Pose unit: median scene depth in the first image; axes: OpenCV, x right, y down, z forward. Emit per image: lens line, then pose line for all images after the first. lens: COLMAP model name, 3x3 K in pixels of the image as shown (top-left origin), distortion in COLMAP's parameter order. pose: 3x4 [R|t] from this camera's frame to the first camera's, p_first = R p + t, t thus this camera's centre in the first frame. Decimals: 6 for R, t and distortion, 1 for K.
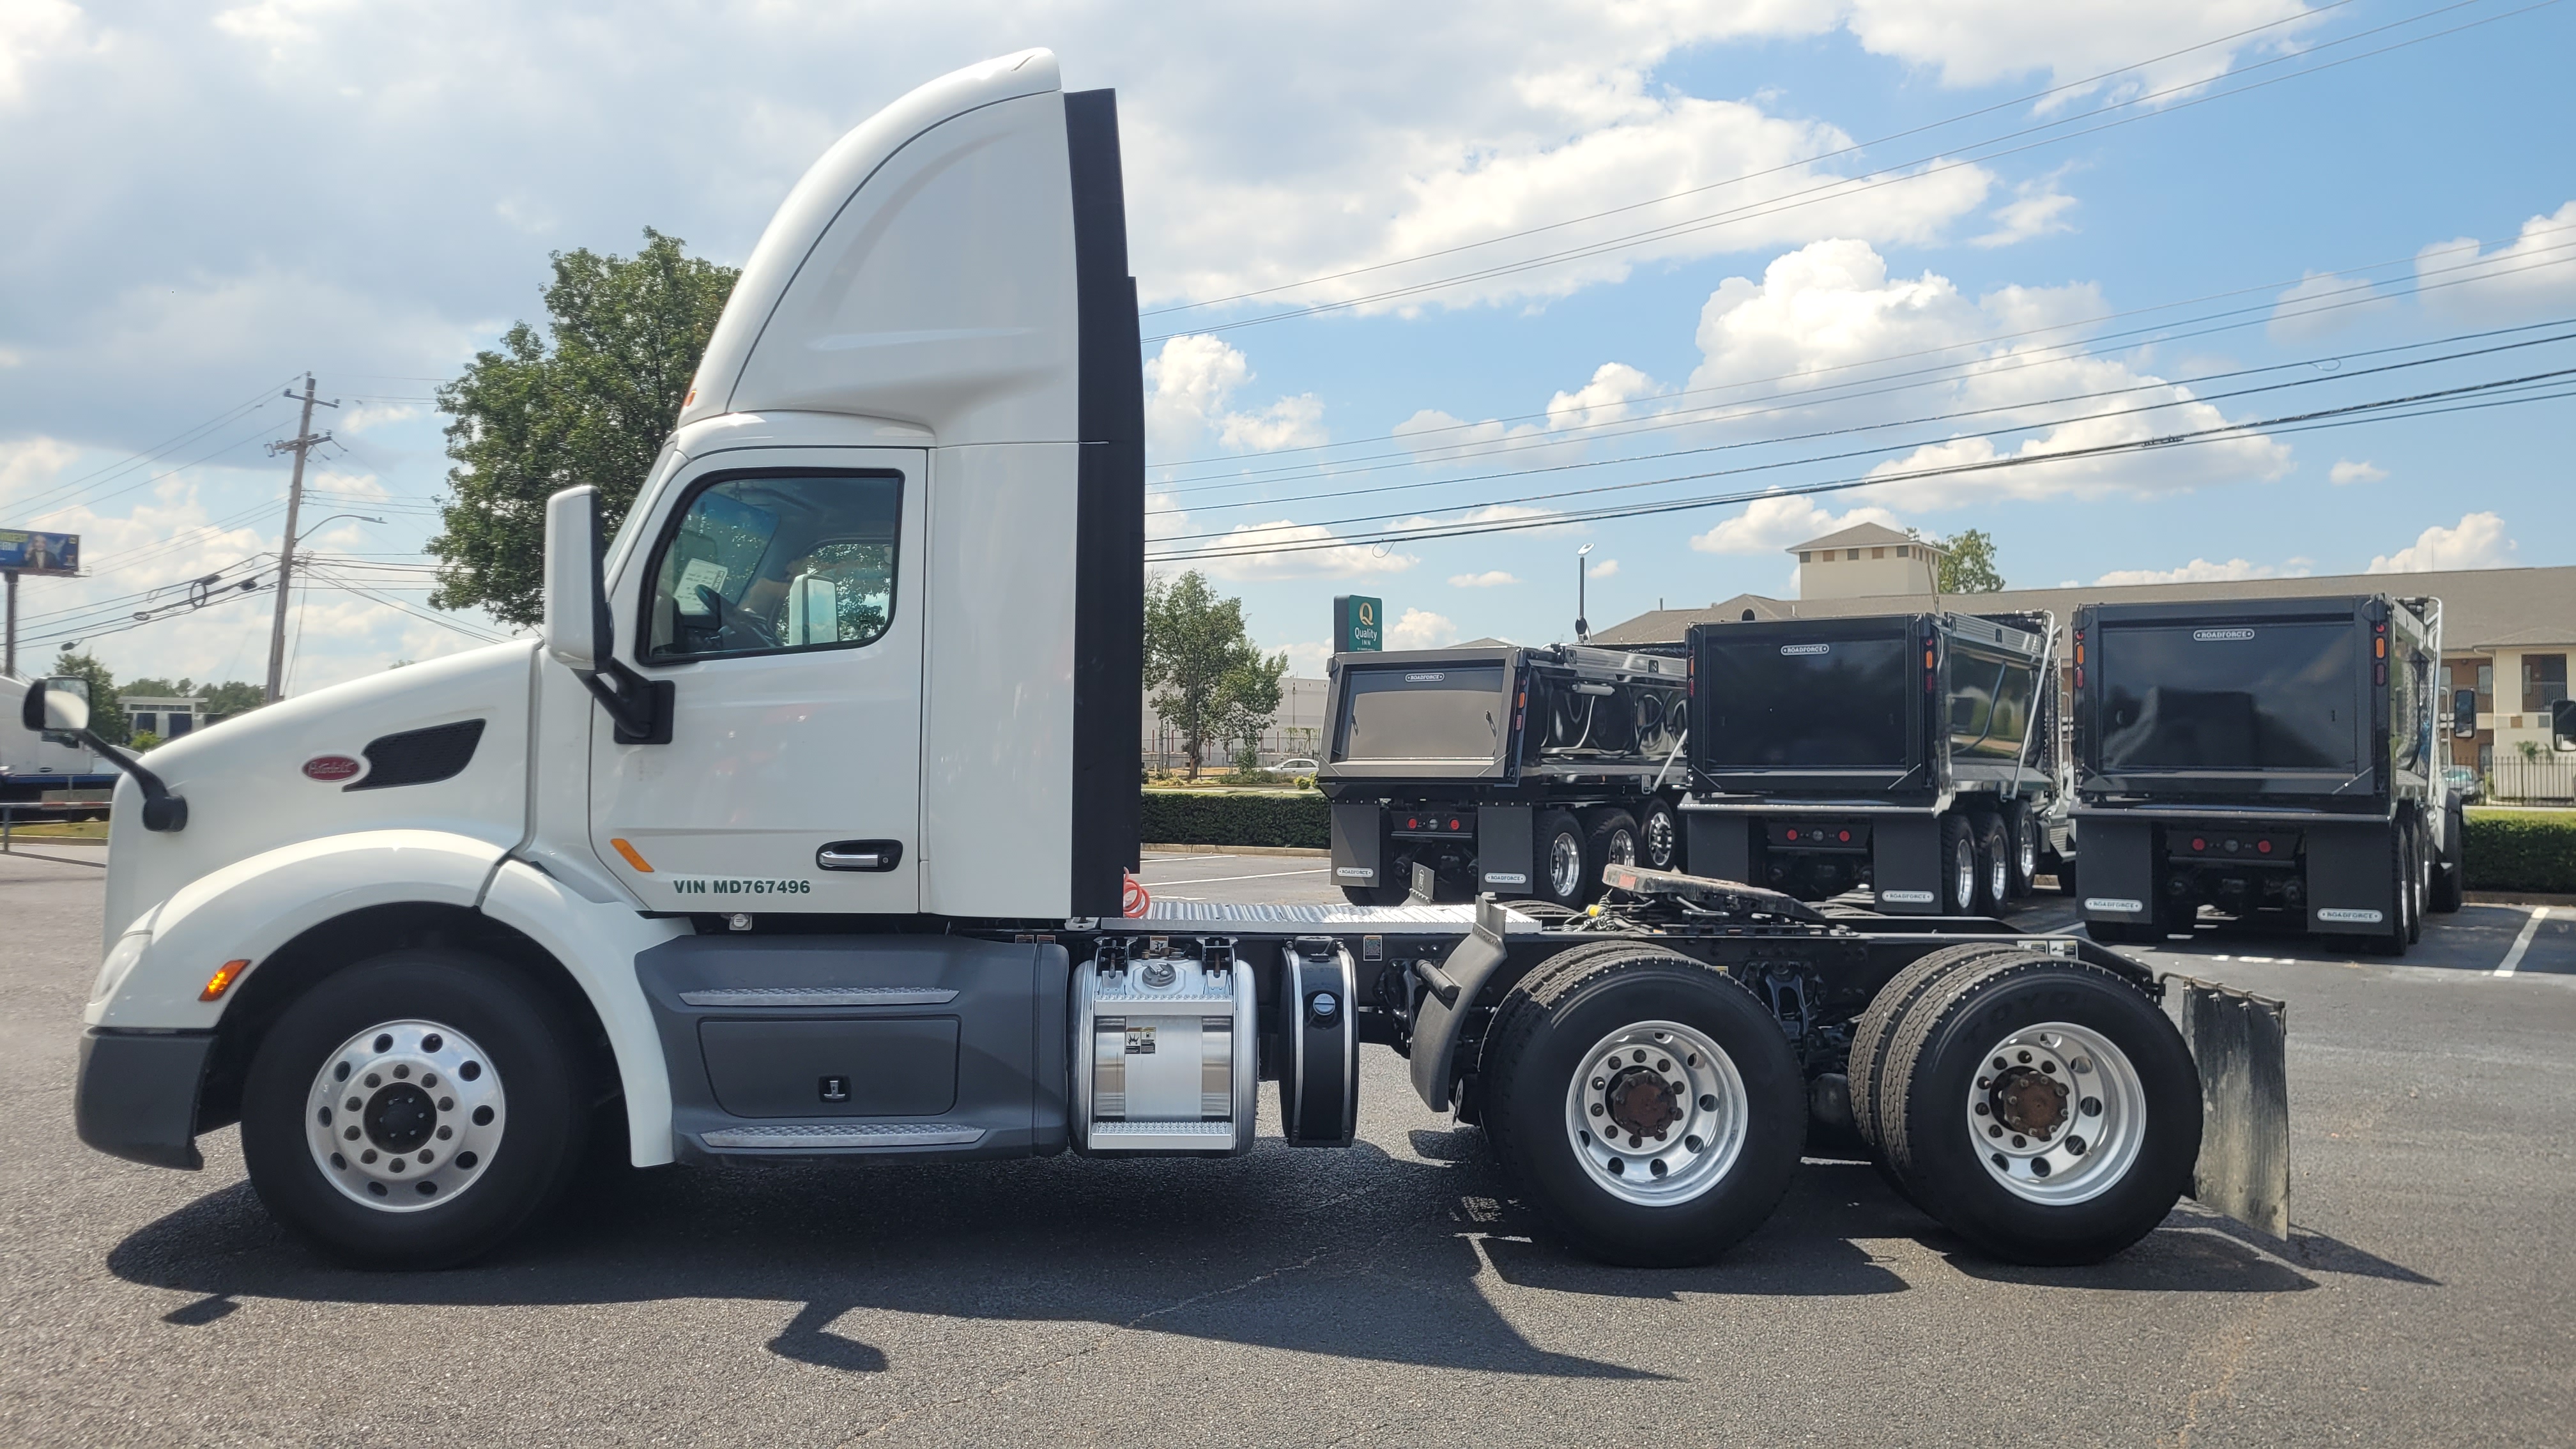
lens RADIAL K [[1957.9, 0, 1306.4], [0, 1957.9, 662.0], [0, 0, 1]] dist [0.057849, -0.064785]
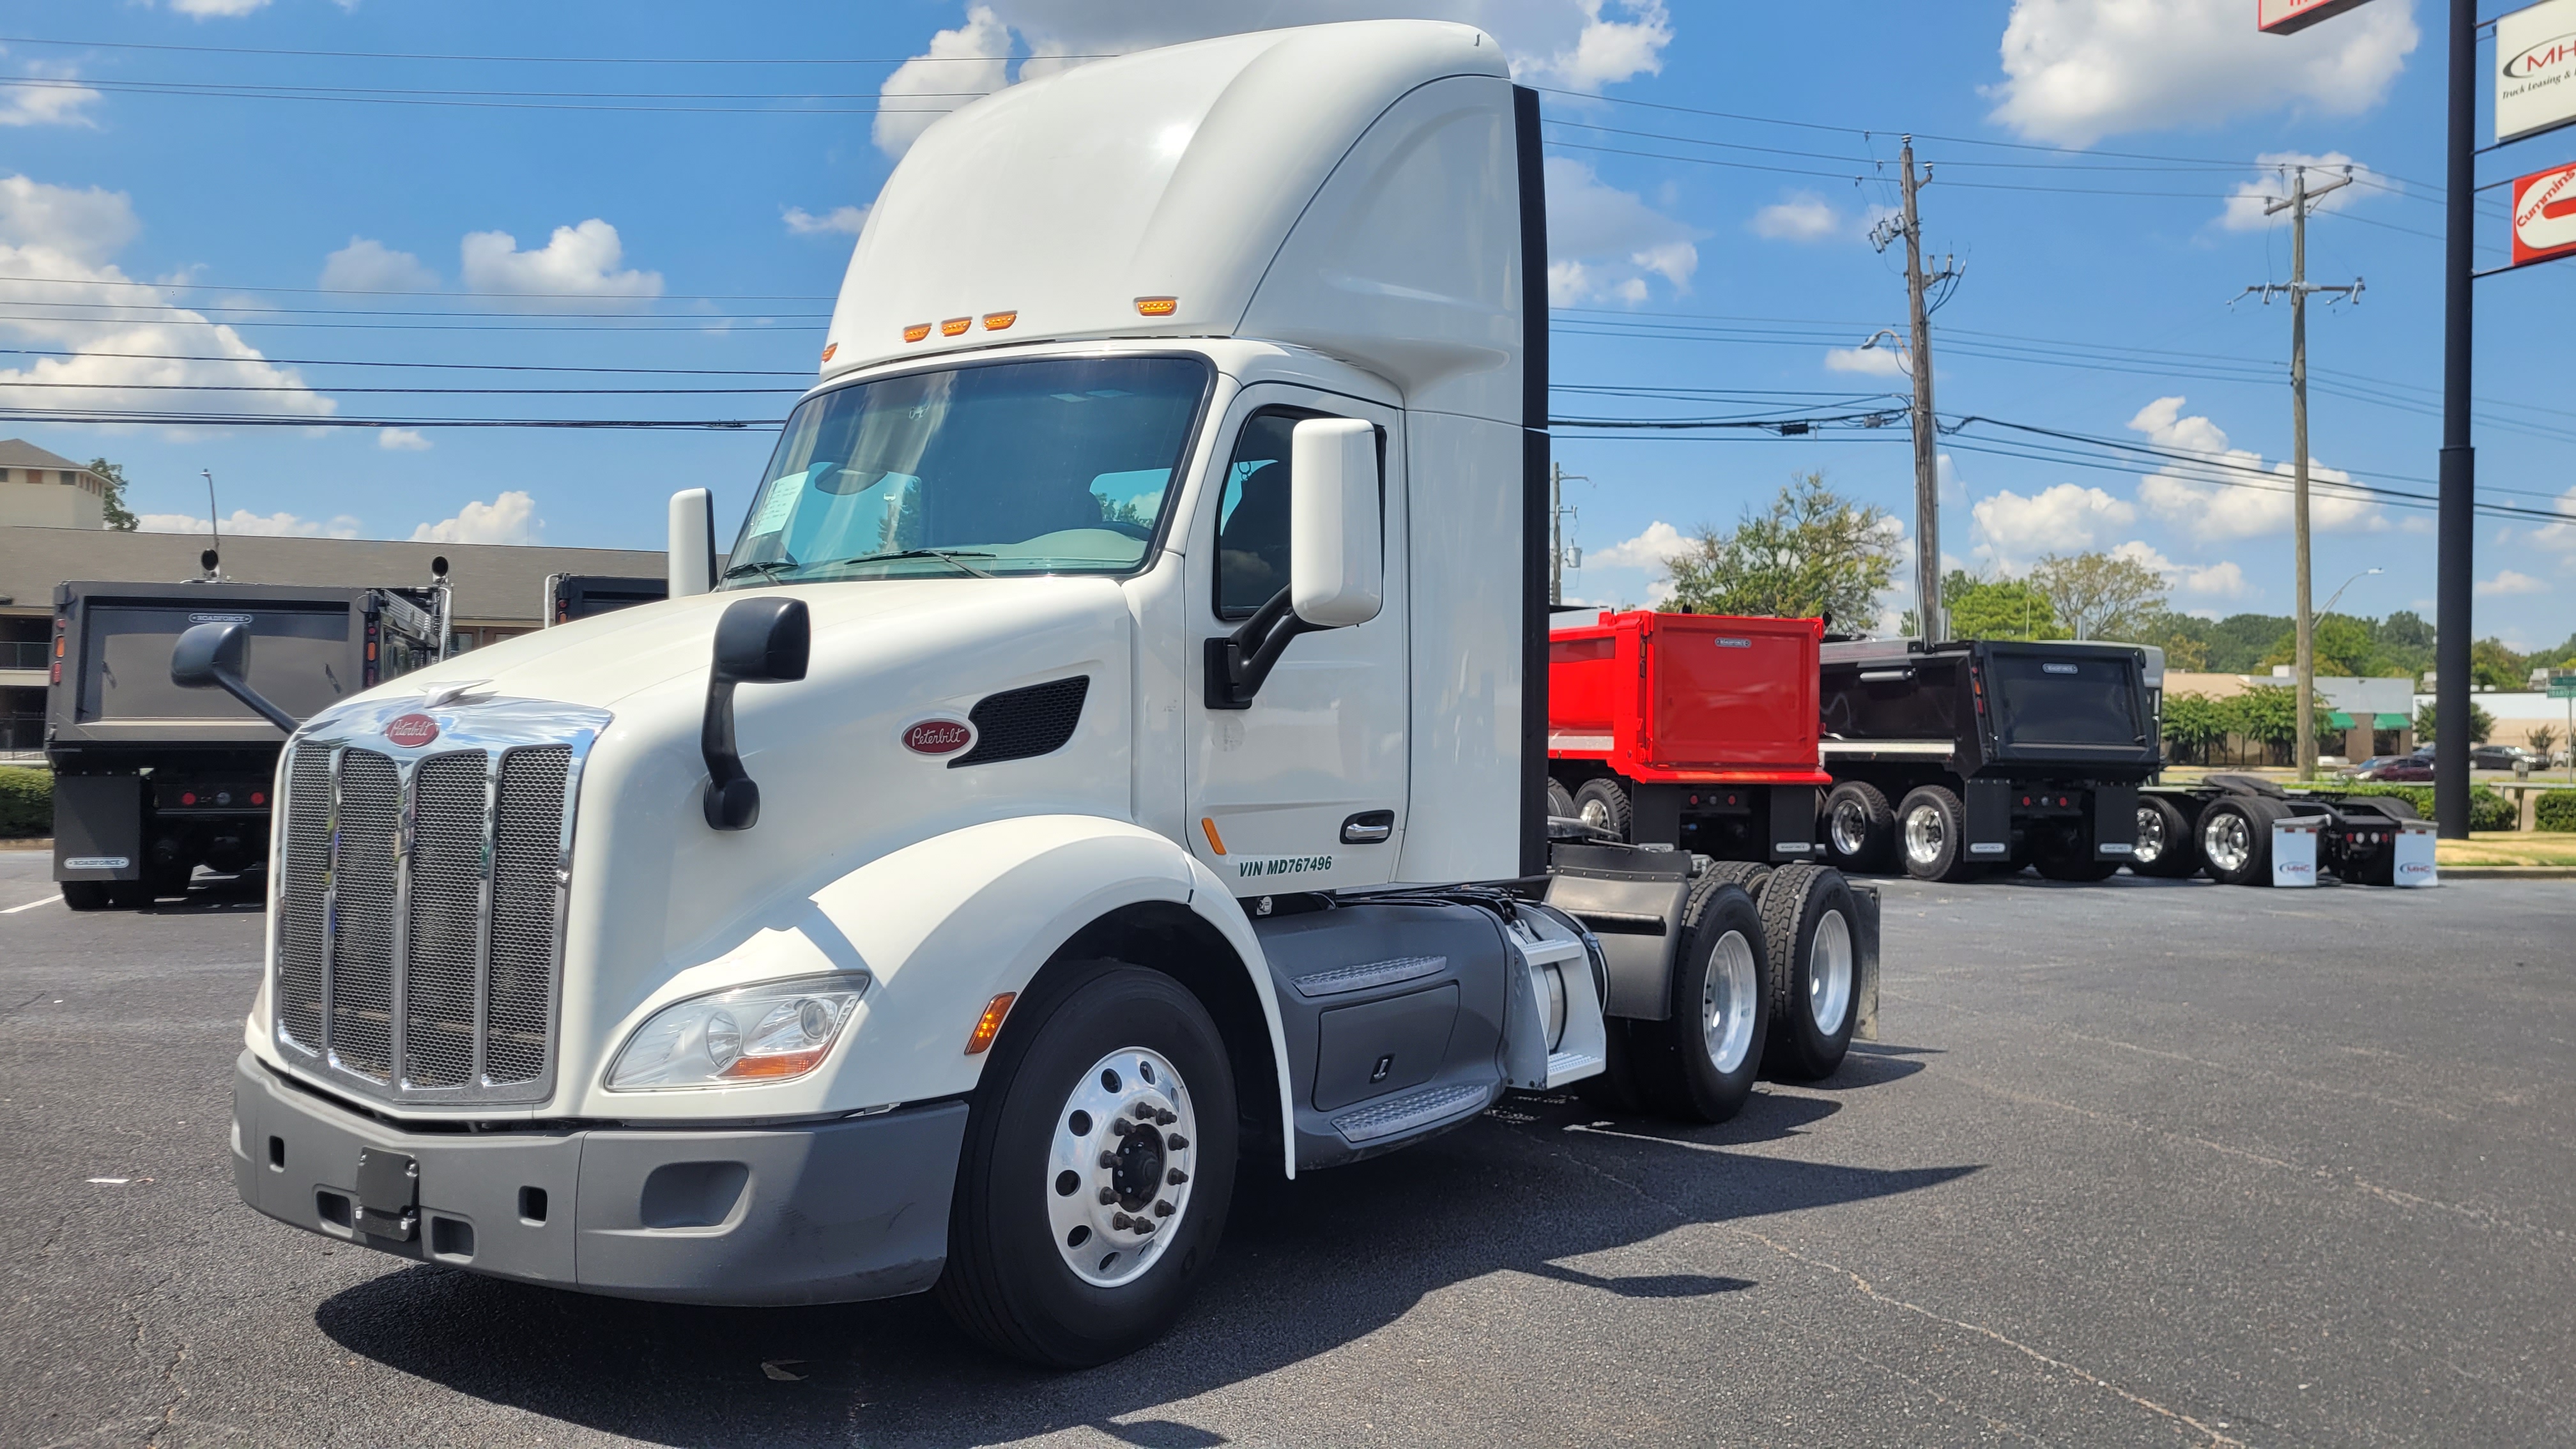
lens RADIAL K [[1955.3, 0, 1296.5], [0, 1955.3, 717.1], [0, 0, 1]] dist [0.053267, -0.003269]
pose [[0.605003, 0.006634, 0.796195, -1.003044], [-0.045422, 0.998624, 0.026194, 0.020772], [-0.794926, -0.052012, 0.604473, 0.446223]]
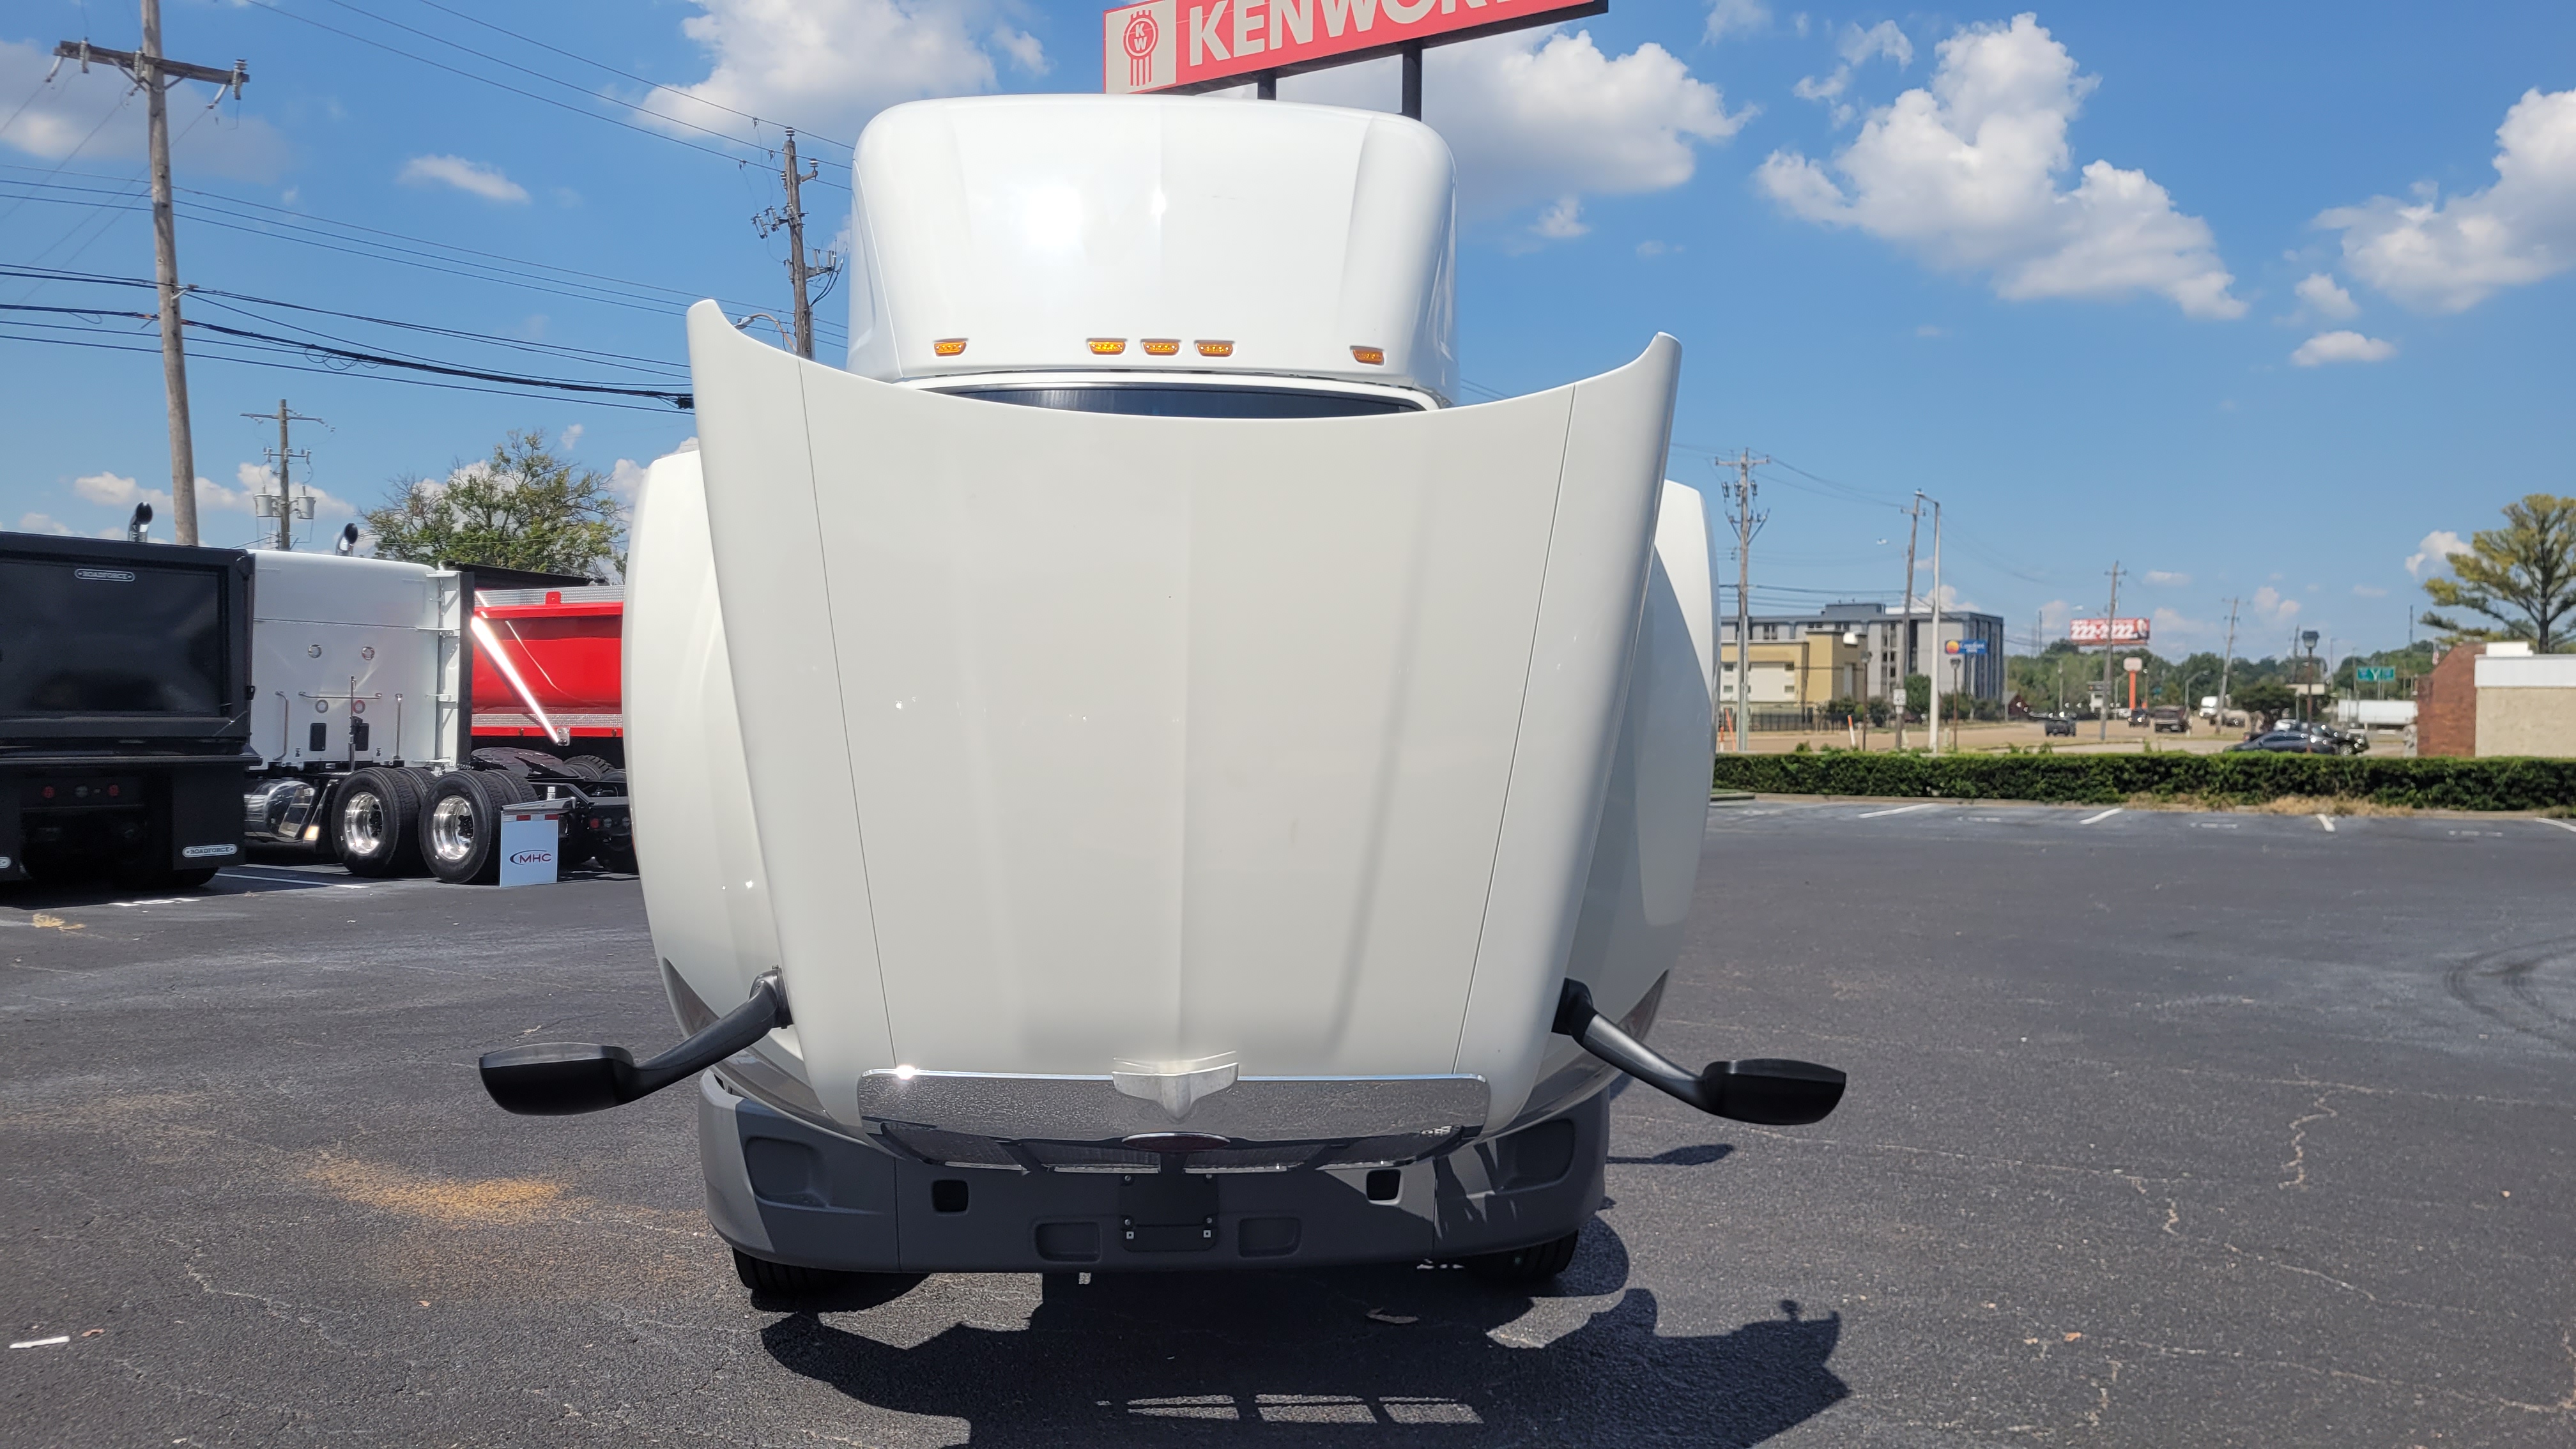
lens RADIAL K [[1955.3, 0, 1296.5], [0, 1955.3, 717.1], [0, 0, 1]] dist [0.053267, -0.003269]
pose [[-0.022233, -0.008171, 0.999719, -1.331921], [-0.056710, 0.998367, 0.006899, 0.039914], [-0.998143, -0.056540, -0.022660, 1.086650]]
